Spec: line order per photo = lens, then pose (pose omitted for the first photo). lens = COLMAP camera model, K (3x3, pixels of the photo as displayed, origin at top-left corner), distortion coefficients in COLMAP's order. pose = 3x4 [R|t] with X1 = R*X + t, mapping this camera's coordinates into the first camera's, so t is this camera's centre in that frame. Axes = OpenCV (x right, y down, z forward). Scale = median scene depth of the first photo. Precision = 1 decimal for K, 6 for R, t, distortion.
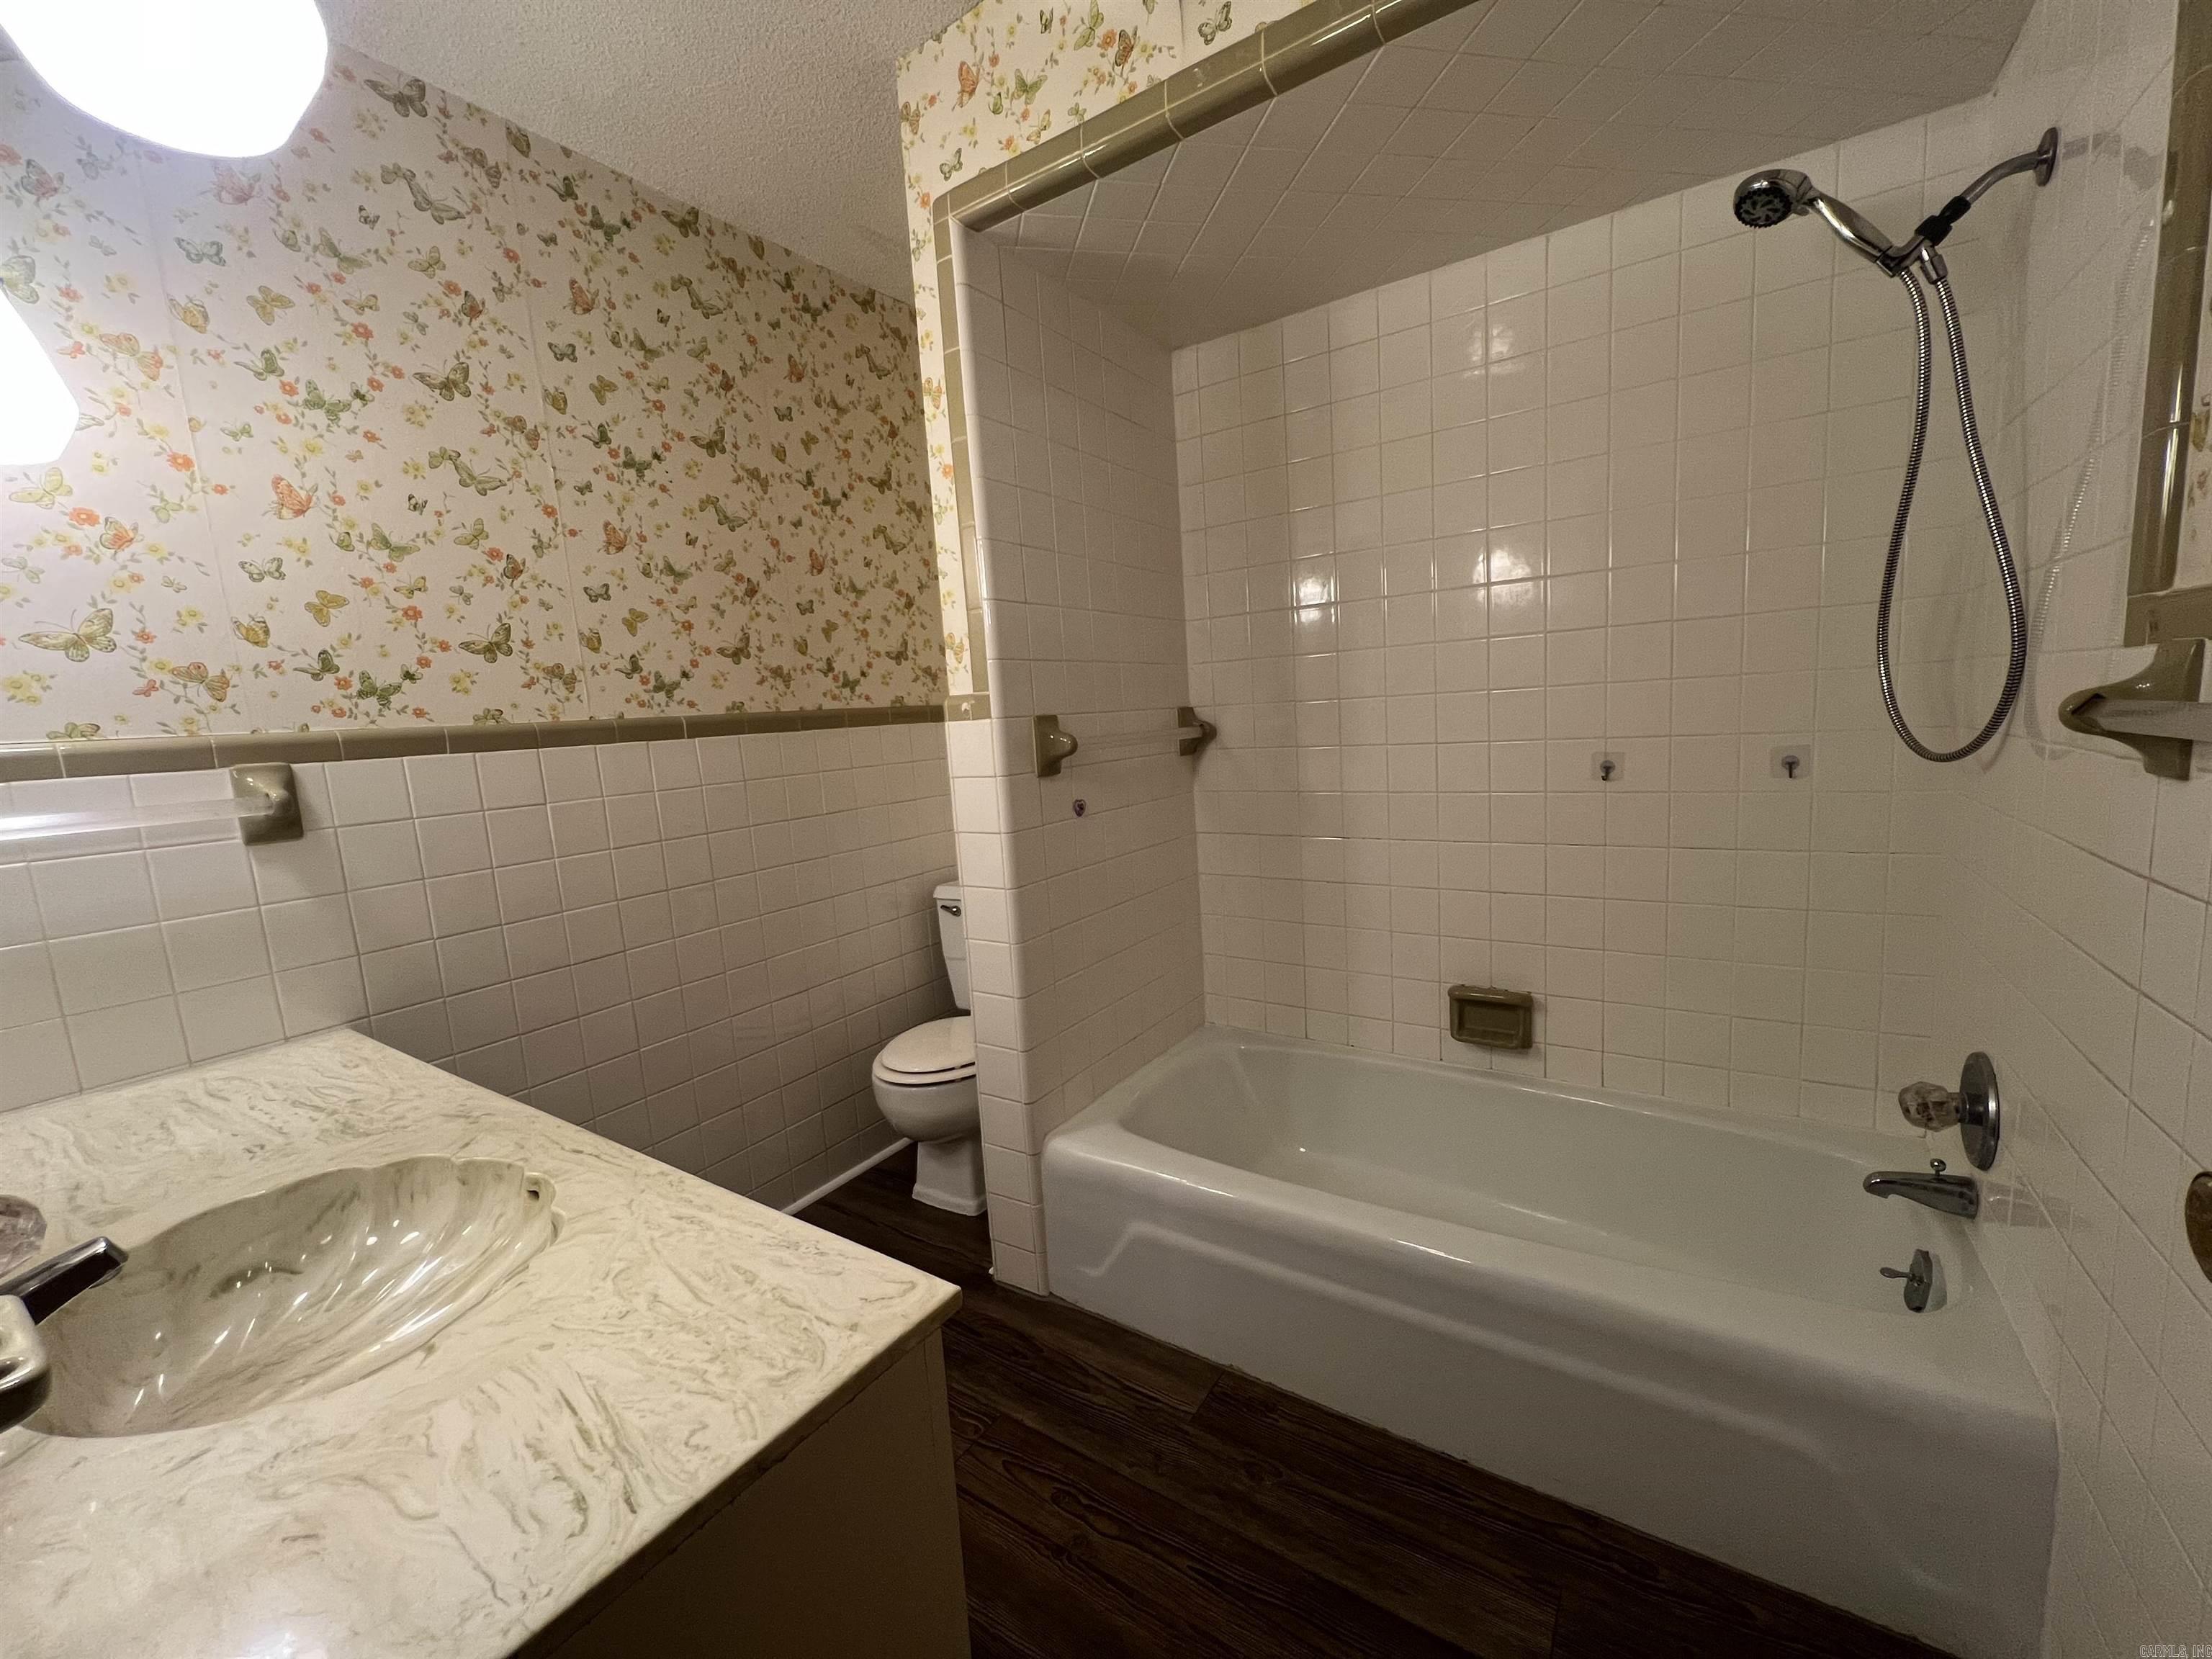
lens RADIAL K [[883.0, 0, 1117.7], [0, 883.0, 828.9], [0, 0, 1]] dist [-0.001489, 0.000606]
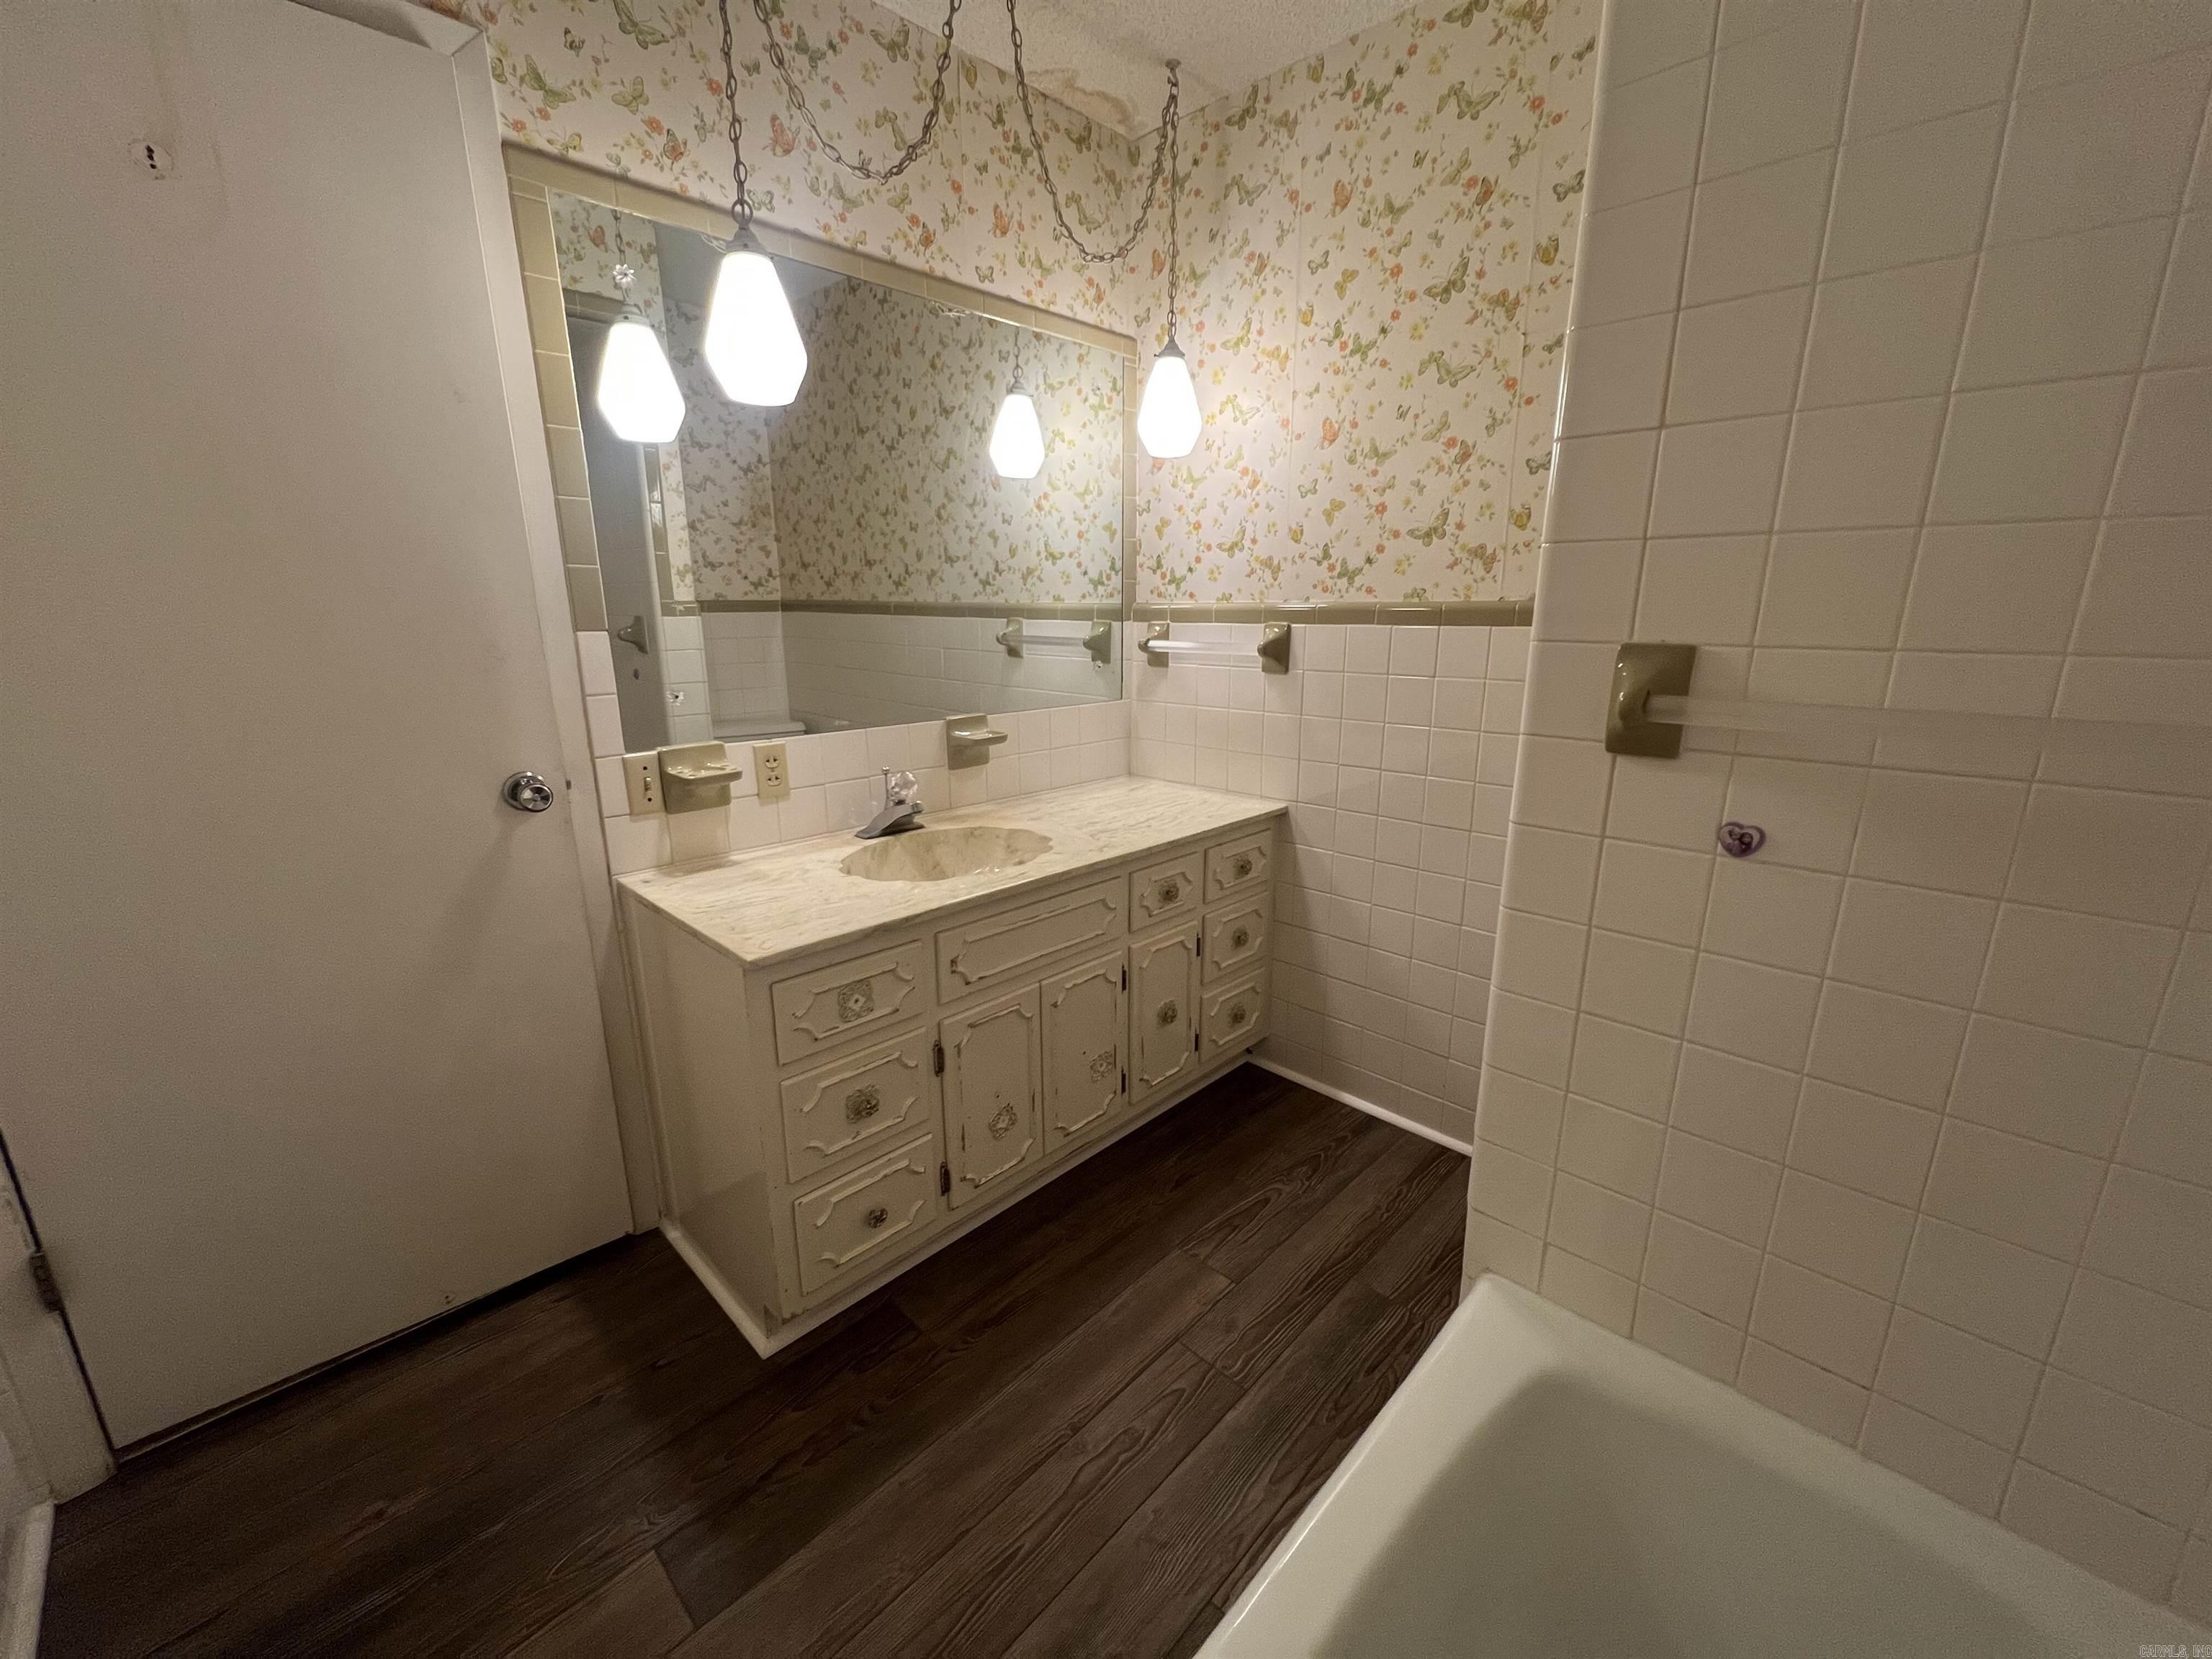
lens RADIAL K [[883.0, 0, 1118.1], [0, 883.0, 836.2], [0, 0, 1]] dist [-0.001489, 0.000606]
pose [[-0.169264, 0.293636, -0.940812, 0.594443], [-0.124652, 0.940542, 0.315978, -0.162190], [0.977656, 0.170758, -0.122598, 0.901113]]
